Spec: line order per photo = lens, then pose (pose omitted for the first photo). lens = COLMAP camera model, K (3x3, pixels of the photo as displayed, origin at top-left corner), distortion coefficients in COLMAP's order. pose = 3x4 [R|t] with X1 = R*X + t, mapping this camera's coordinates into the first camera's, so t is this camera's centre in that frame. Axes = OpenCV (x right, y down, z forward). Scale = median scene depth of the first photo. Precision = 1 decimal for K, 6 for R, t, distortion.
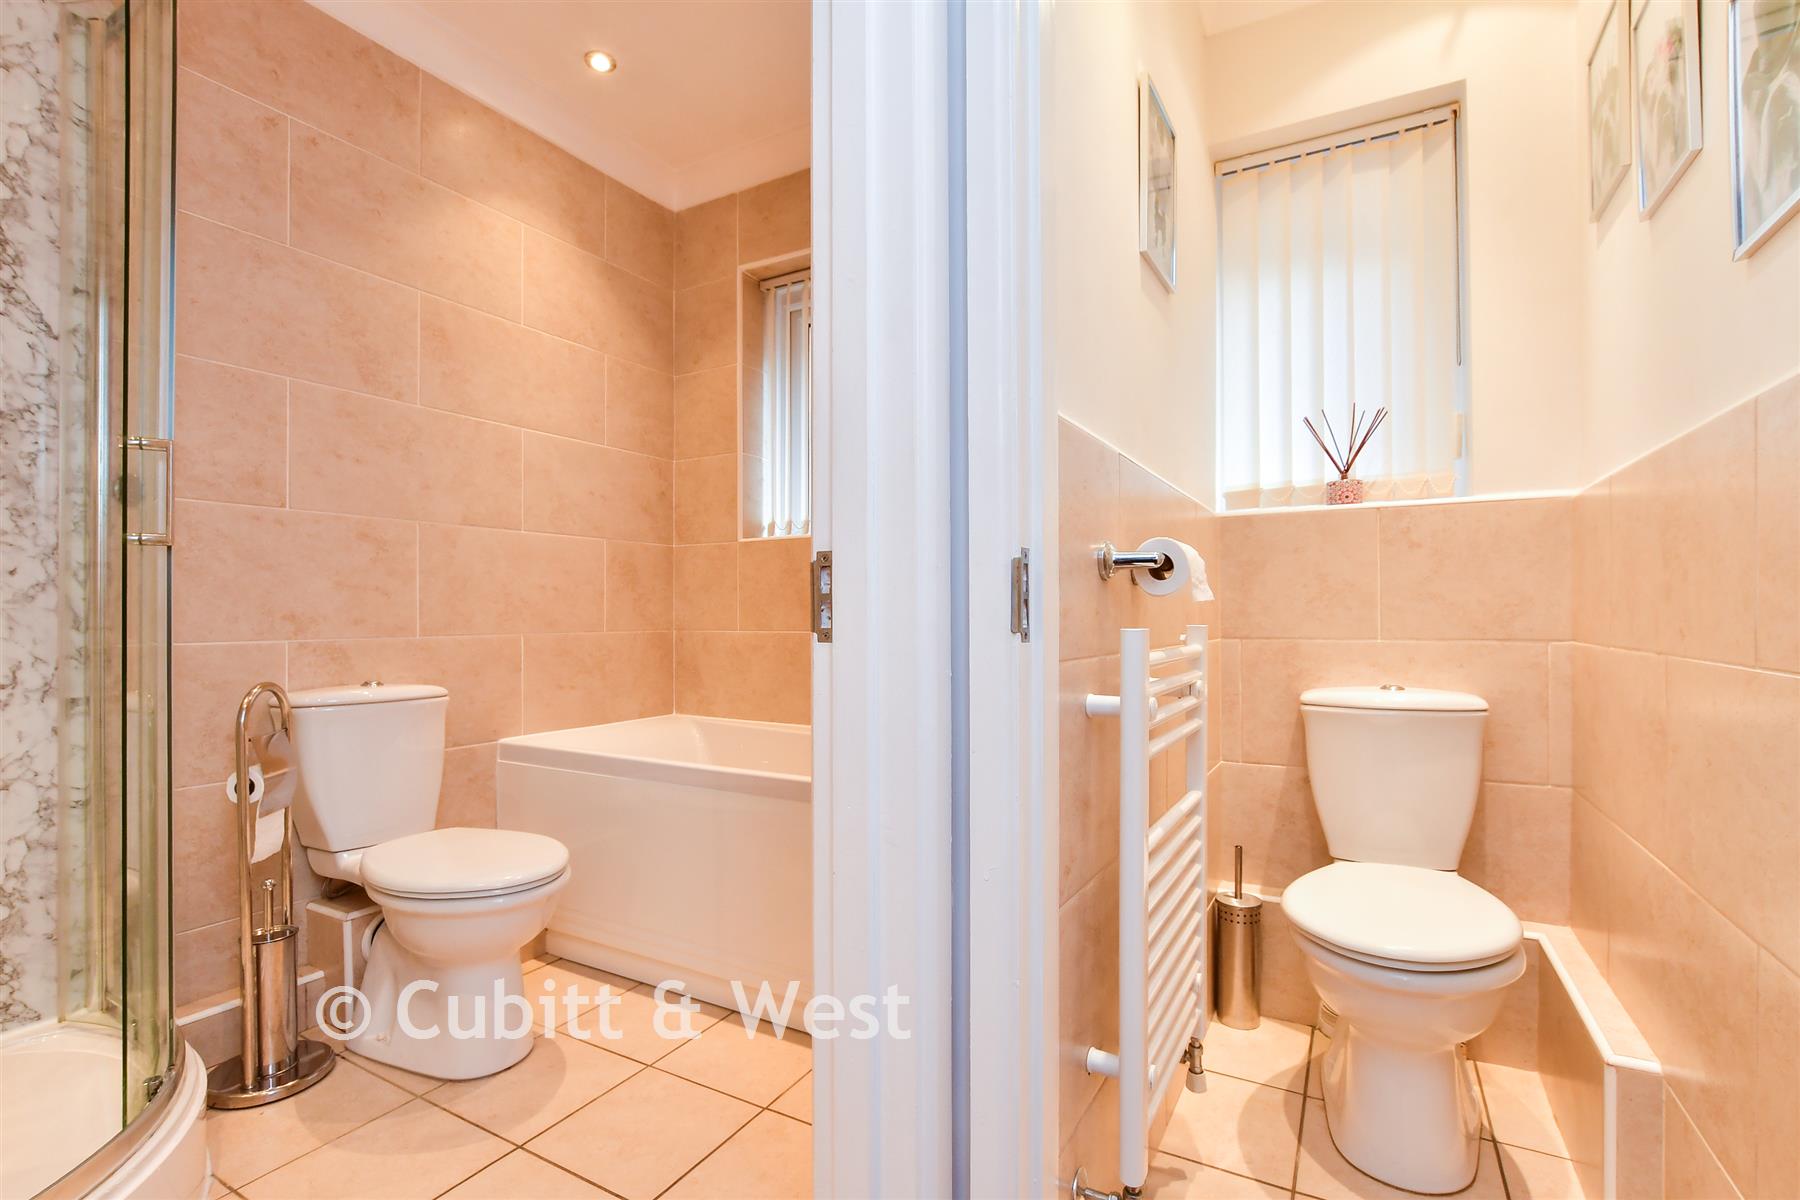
lens RADIAL K [[794.8, 0, 894.9], [0, 794.8, 610.9], [0, 0, 1]] dist [-0.019076, 0.005428]
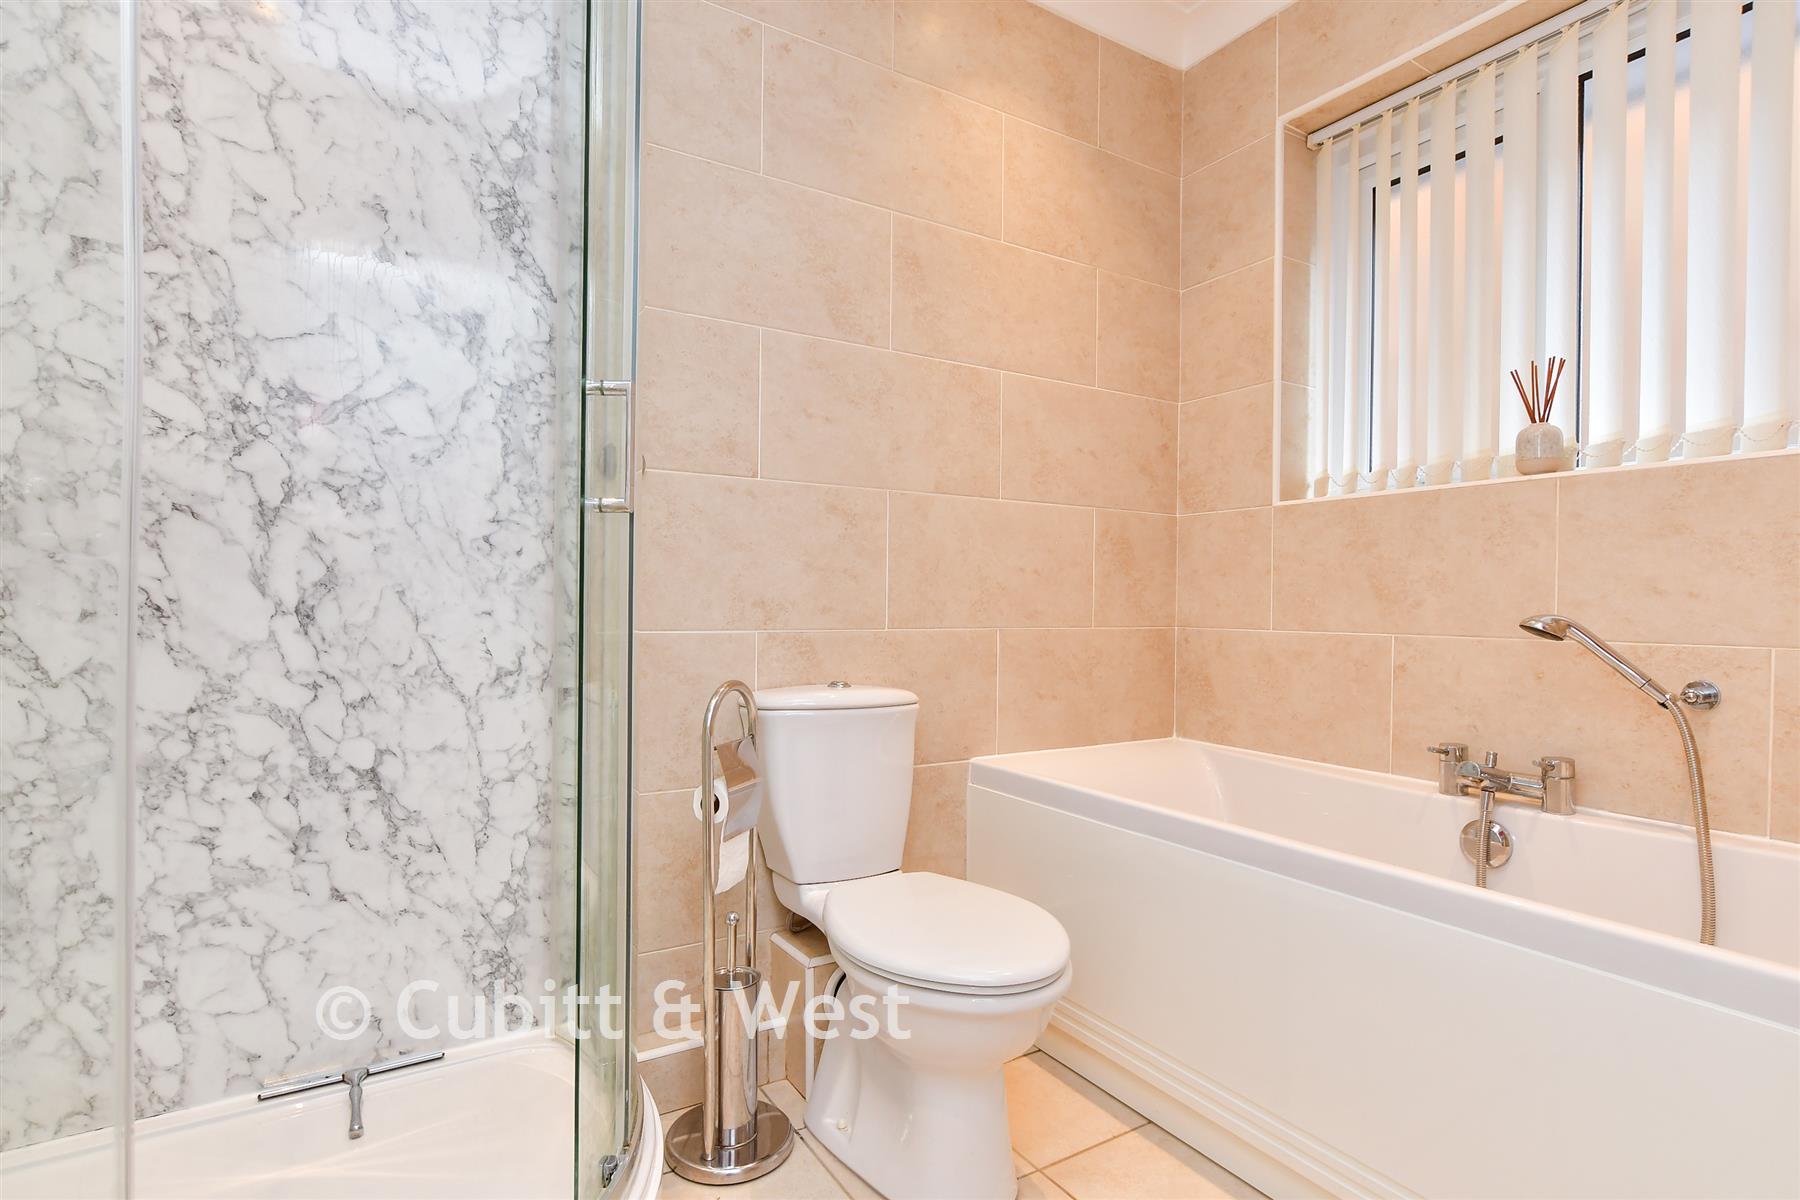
lens RADIAL K [[889.1, 0, 902.1], [0, 889.1, 599.2], [0, 0, 1]] dist [0.000624, -0.000060]
pose [[0.869988, 0.011326, -0.492943, -0.143744], [-0.012257, 0.999924, 0.001342, 0.000008], [0.492920, 0.004874, 0.870061, 0.216687]]
